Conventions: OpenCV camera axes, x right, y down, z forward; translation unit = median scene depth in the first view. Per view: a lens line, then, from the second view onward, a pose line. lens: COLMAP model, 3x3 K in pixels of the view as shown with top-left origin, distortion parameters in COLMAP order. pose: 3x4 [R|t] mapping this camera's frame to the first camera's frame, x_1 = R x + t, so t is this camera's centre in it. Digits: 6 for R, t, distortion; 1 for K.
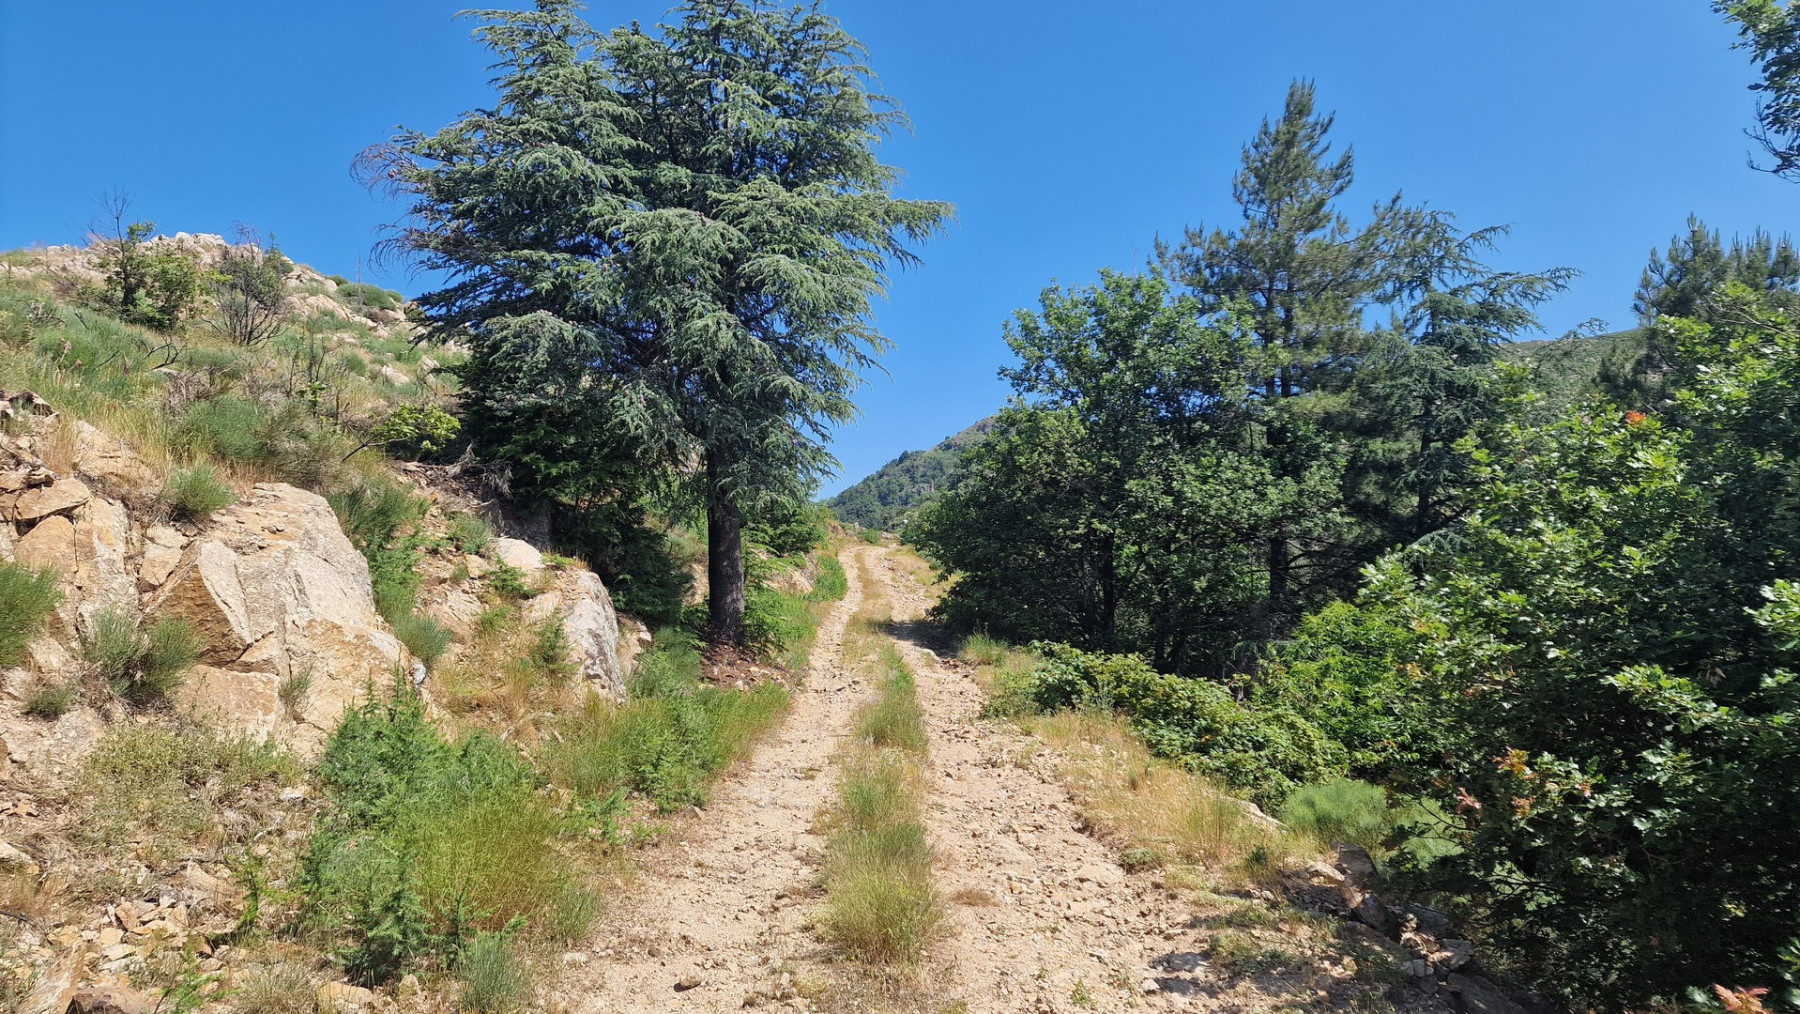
lens RADIAL K [[1163.6, 0, 900.0], [0, 1163.6, 506.8], [0, 0, 1]] dist [0.051244, -0.000953]
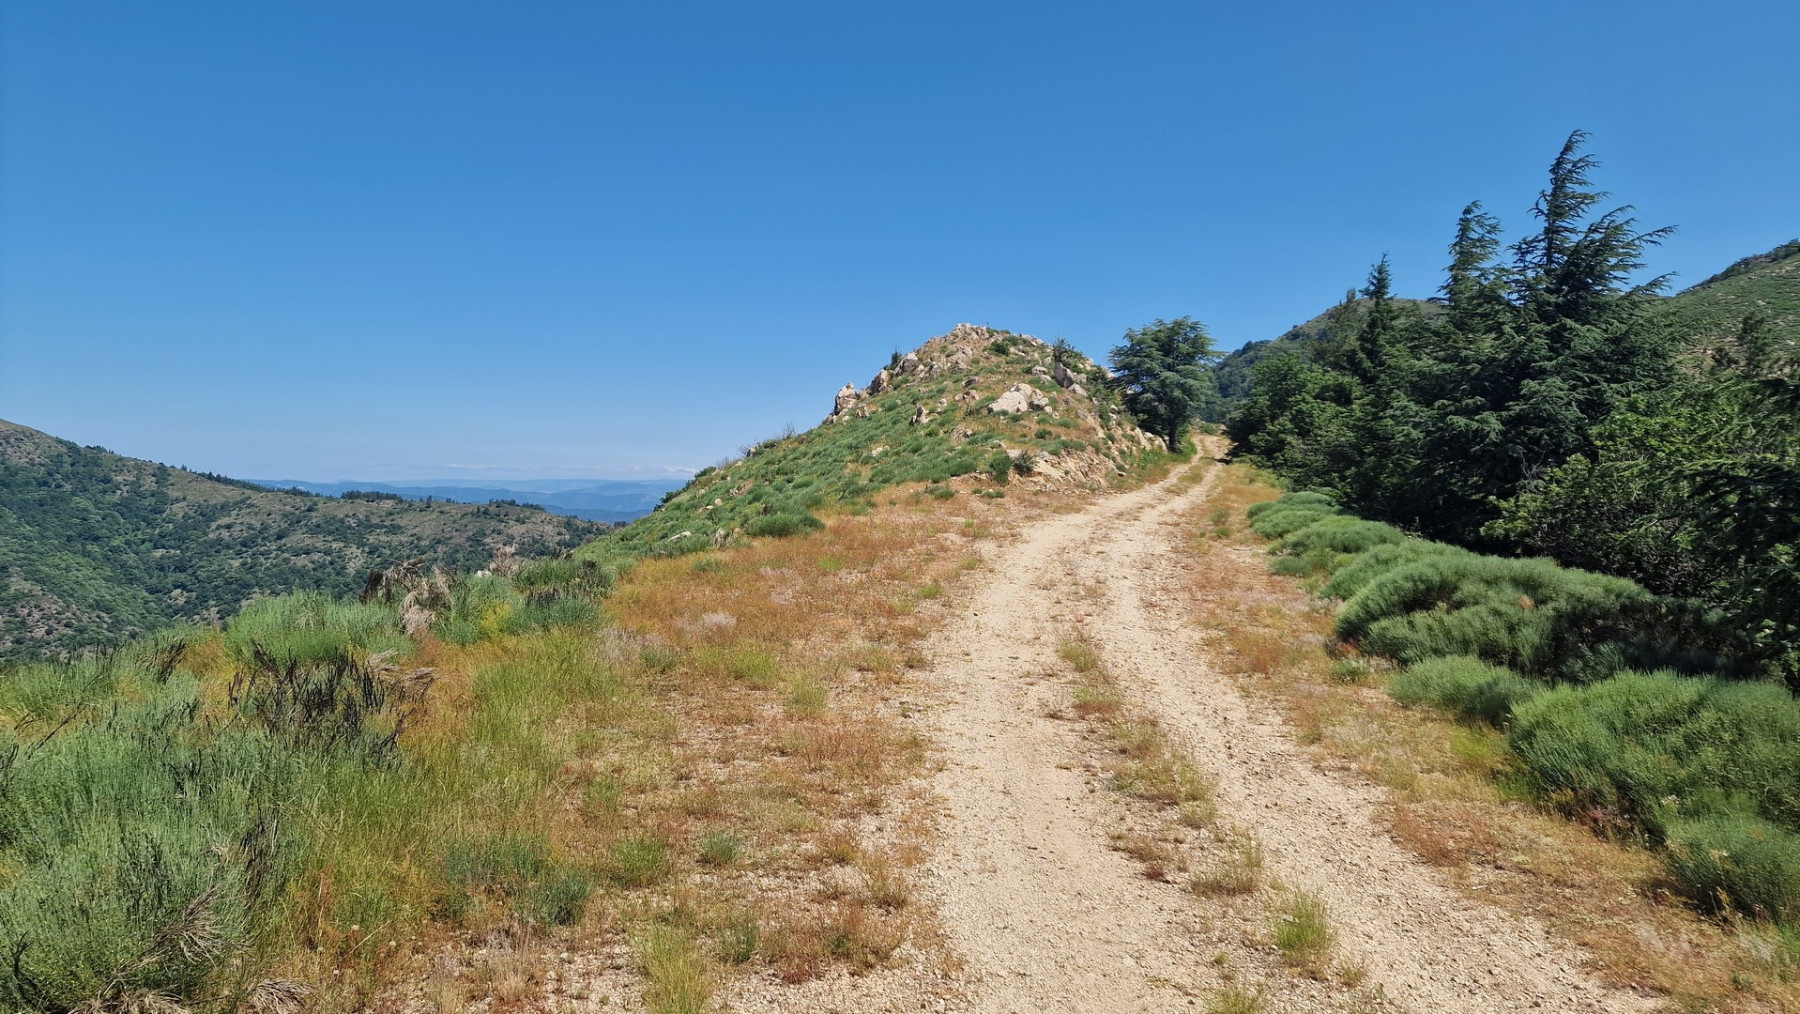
lens RADIAL K [[1163.6, 0, 899.0], [0, 1163.6, 505.8], [0, 0, 1]] dist [0.051244, -0.000953]
pose [[0.959490, 0.015181, -0.281332, 0.041261], [0.010438, 0.995946, 0.089342, -0.038581], [0.281548, -0.088660, 0.955442, -1.382287]]
